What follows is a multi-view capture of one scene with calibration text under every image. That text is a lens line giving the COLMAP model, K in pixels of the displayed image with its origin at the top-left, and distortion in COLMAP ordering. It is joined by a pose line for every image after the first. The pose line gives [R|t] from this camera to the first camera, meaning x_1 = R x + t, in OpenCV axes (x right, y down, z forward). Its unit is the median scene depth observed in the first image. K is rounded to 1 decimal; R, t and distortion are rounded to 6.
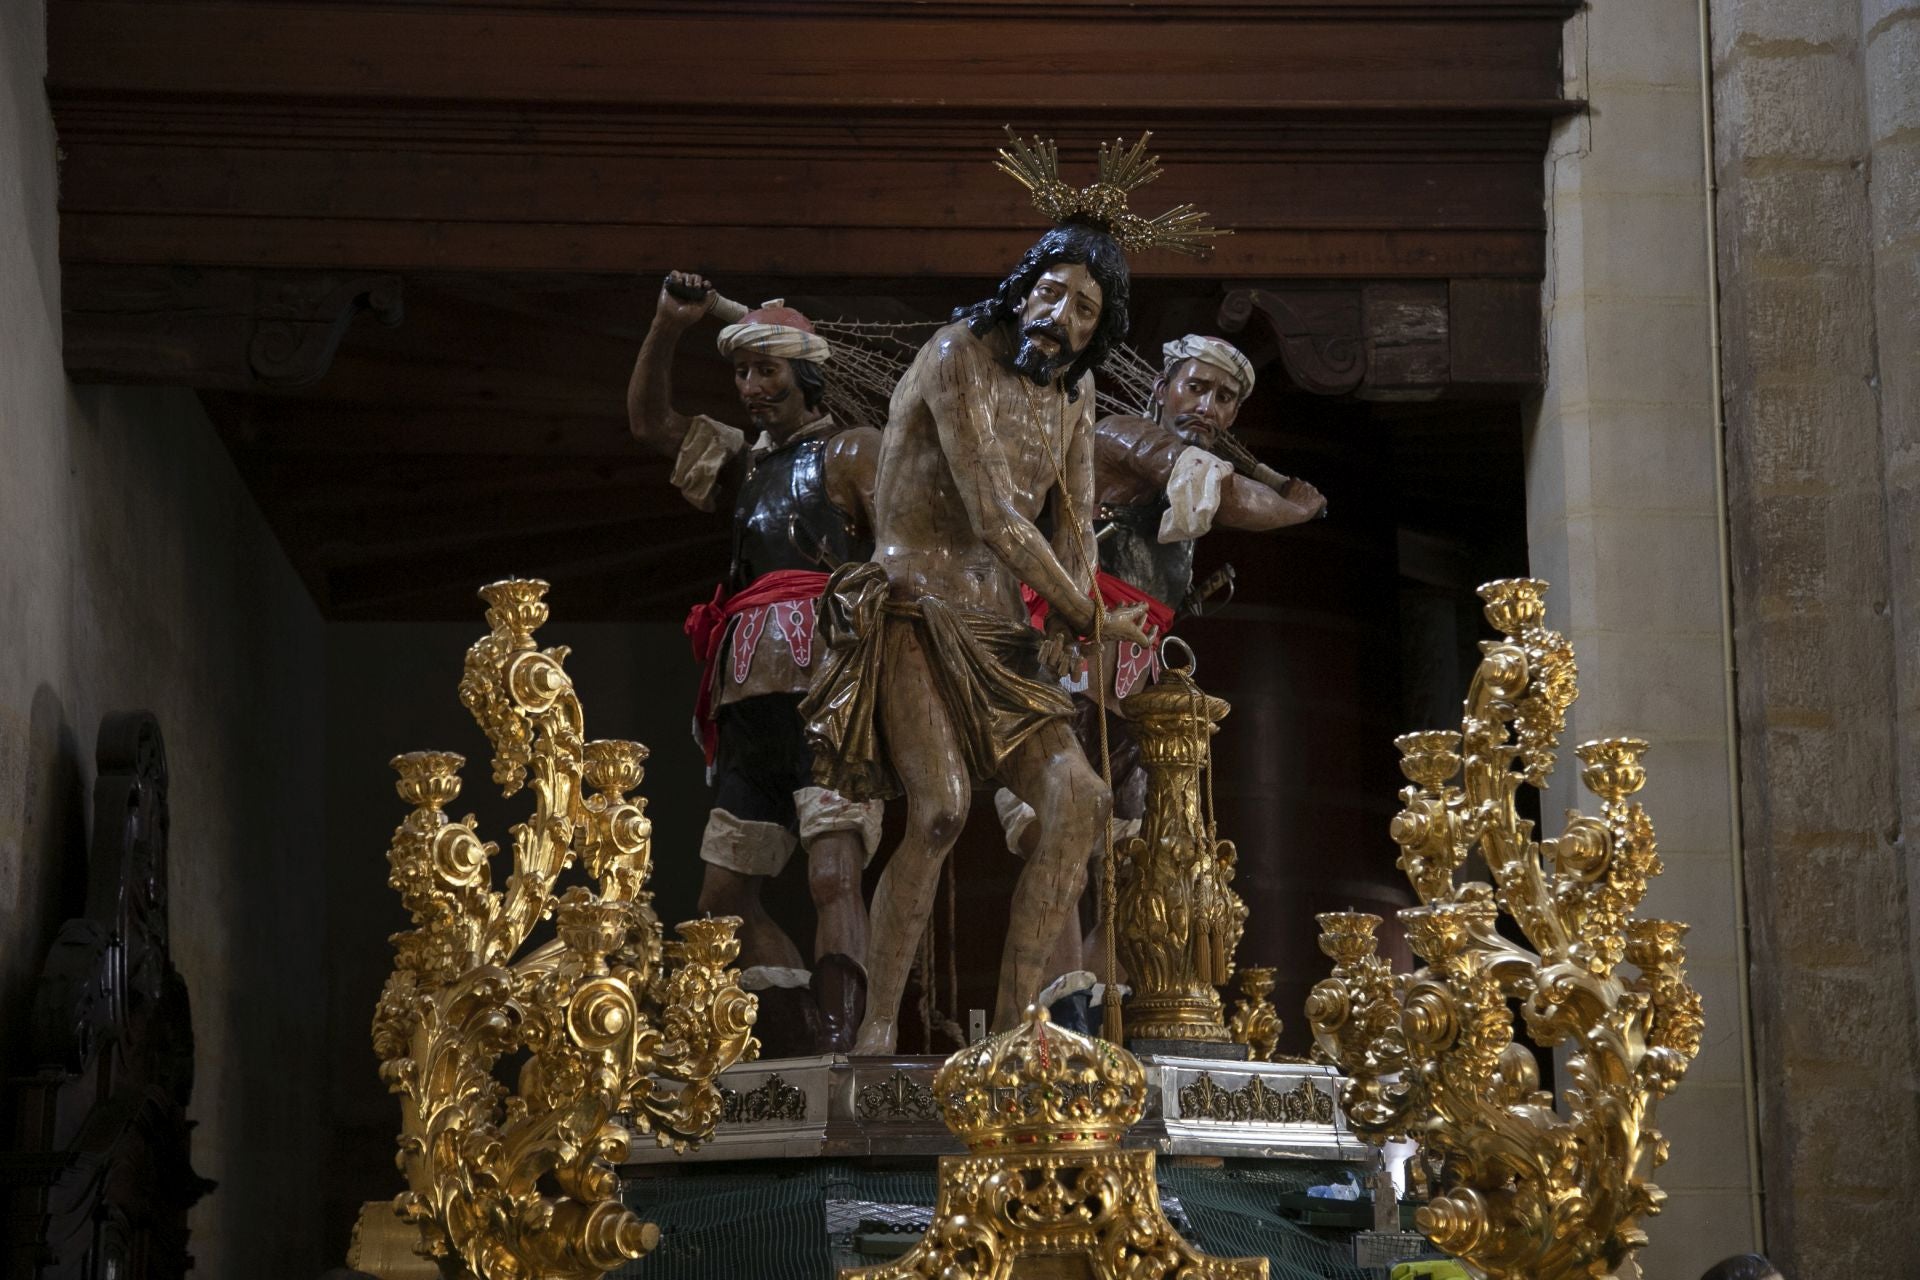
lens RADIAL K [[3320.6, 0, 958.3], [0, 3320.6, 649.0], [0, 0, 1]] dist [0.251997, 0.084836]
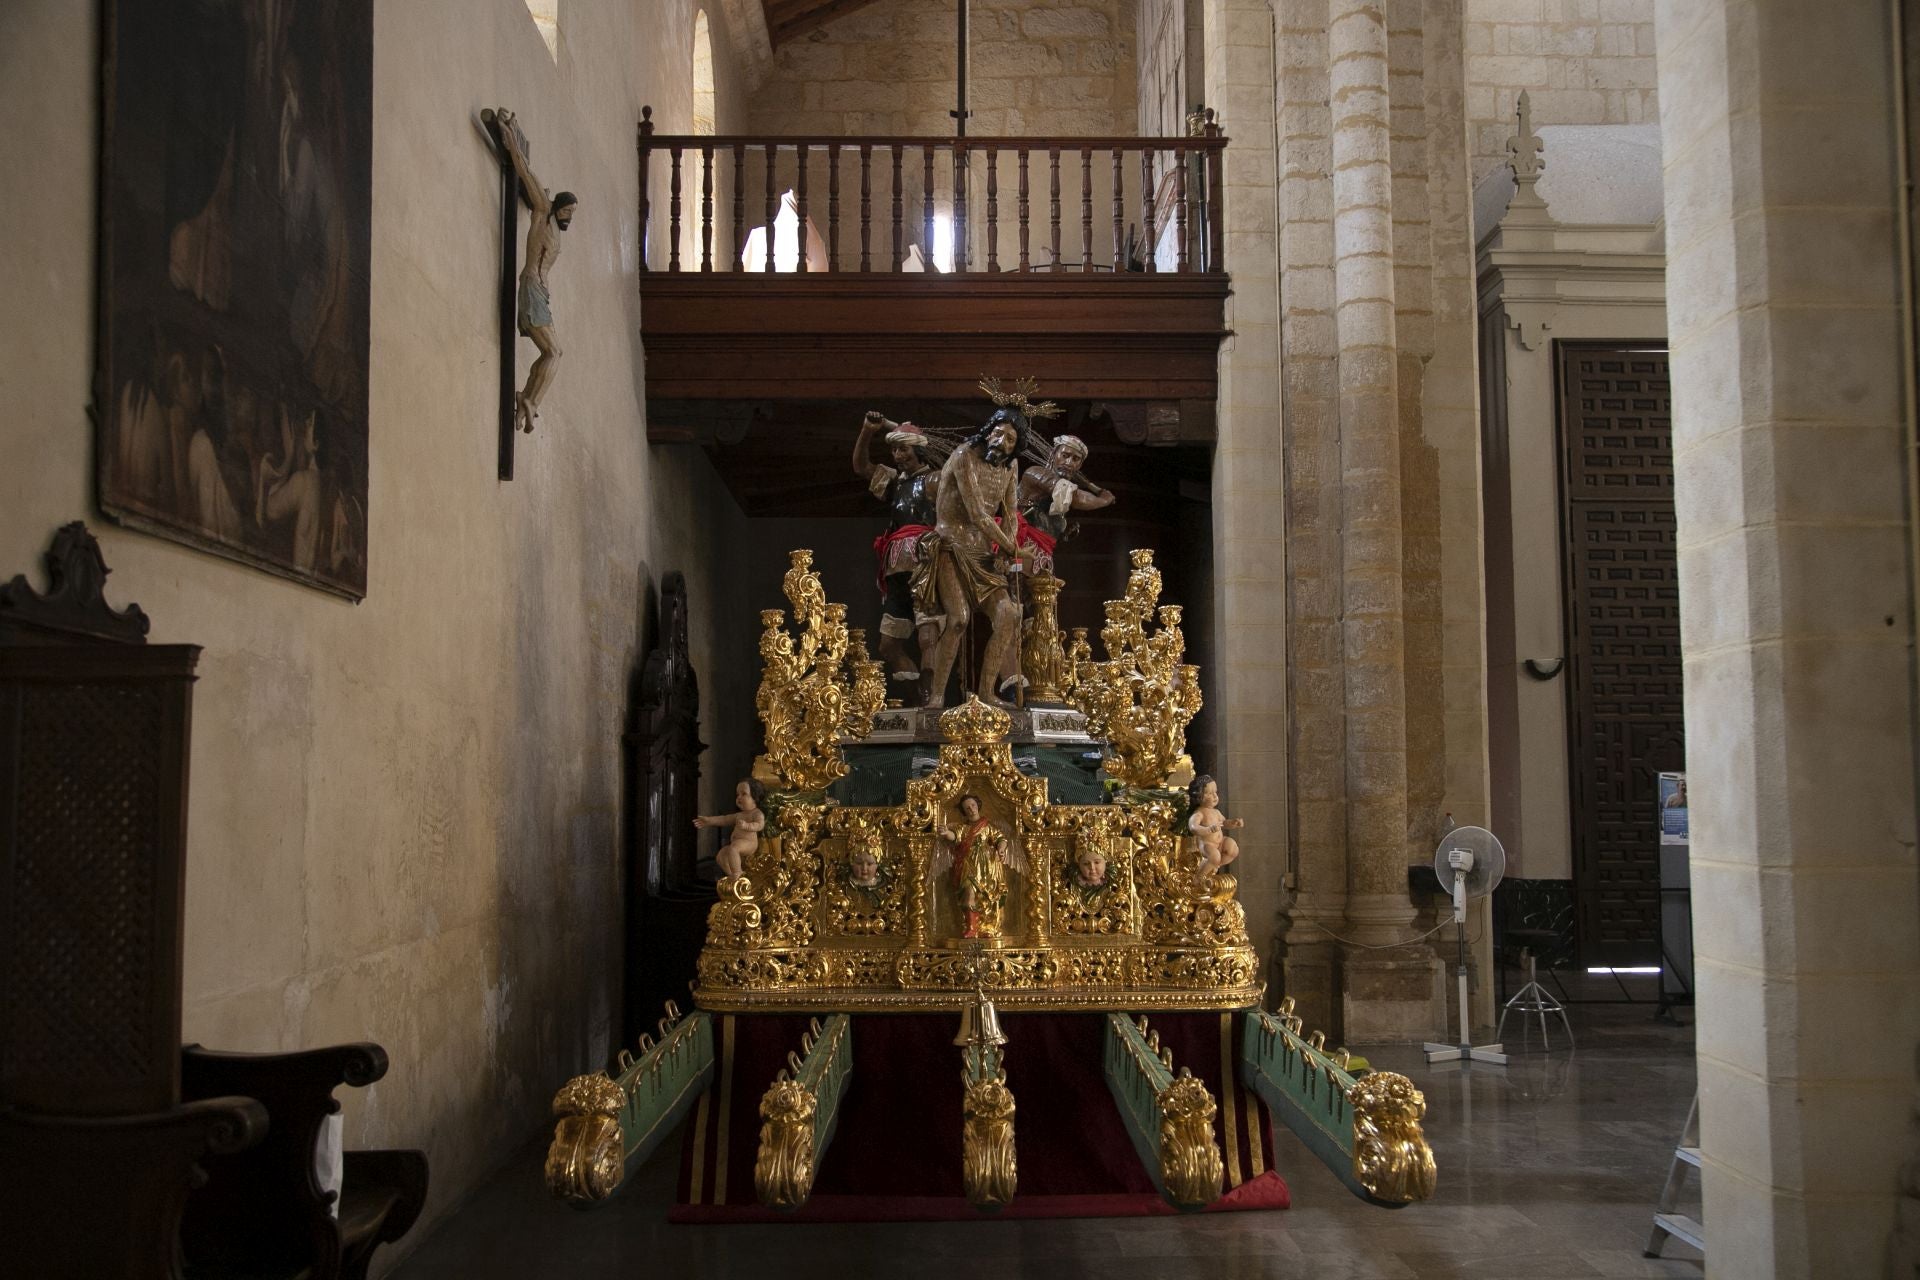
lens RADIAL K [[1498.1, 0, 961.5], [0, 1498.1, 638.4], [0, 0, 1]] dist [-0.041376, 0.004494]
pose [[0.998888, 0.003201, -0.047043, 0.055310], [0.000867, 0.996278, 0.086199, -0.044074], [0.047144, -0.086143, 0.995167, -0.247320]]
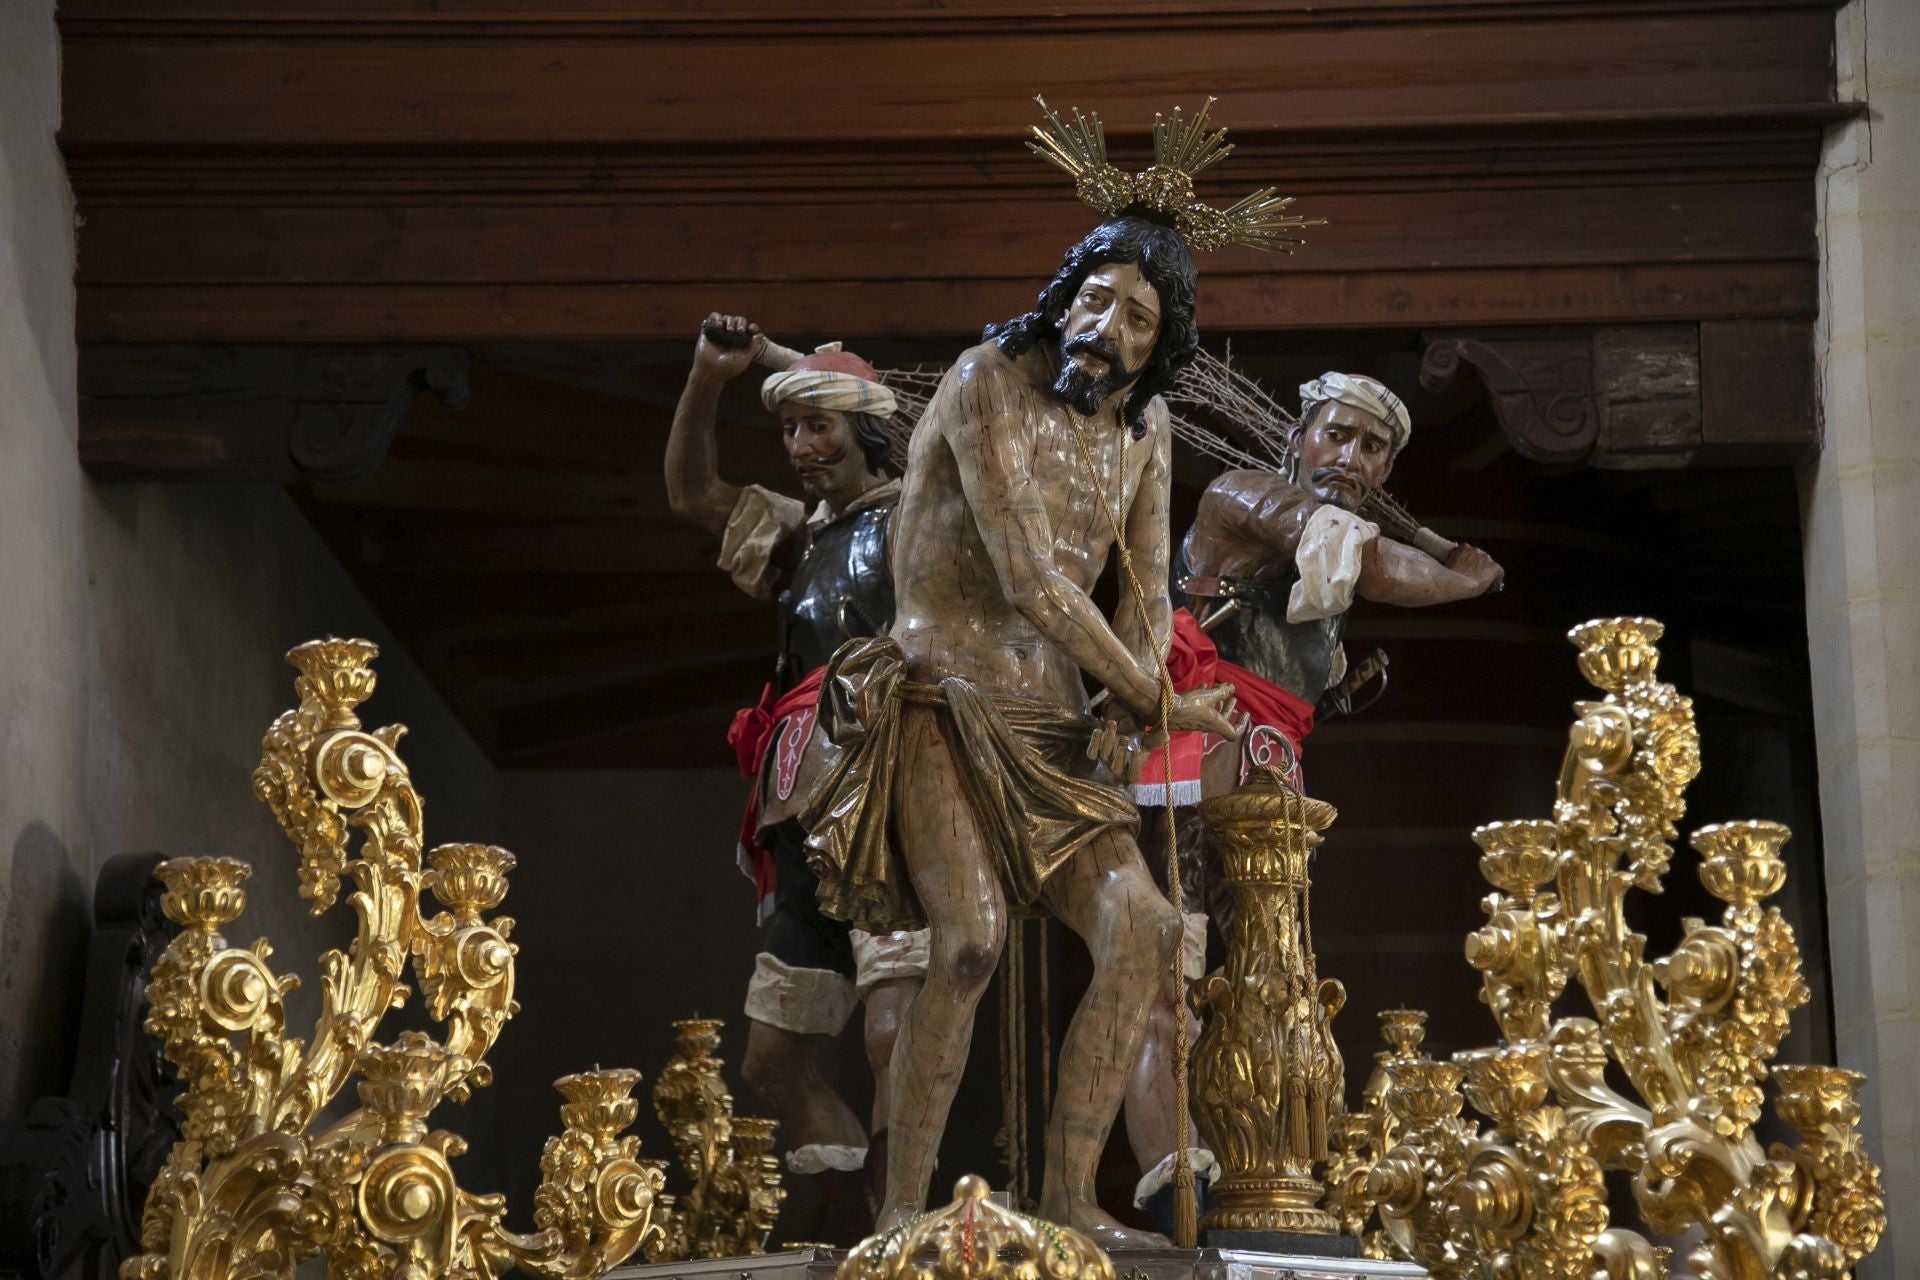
lens RADIAL K [[3641.1, 0, 960.5], [0, 3641.1, 649.0], [0, 0, 1]] dist [0.304425, -0.034511]
pose [[0.995748, -0.016187, -0.090683, 0.072877], [0.012032, 0.998861, -0.046183, 0.018006], [0.091327, 0.044896, 0.994808, 0.116094]]
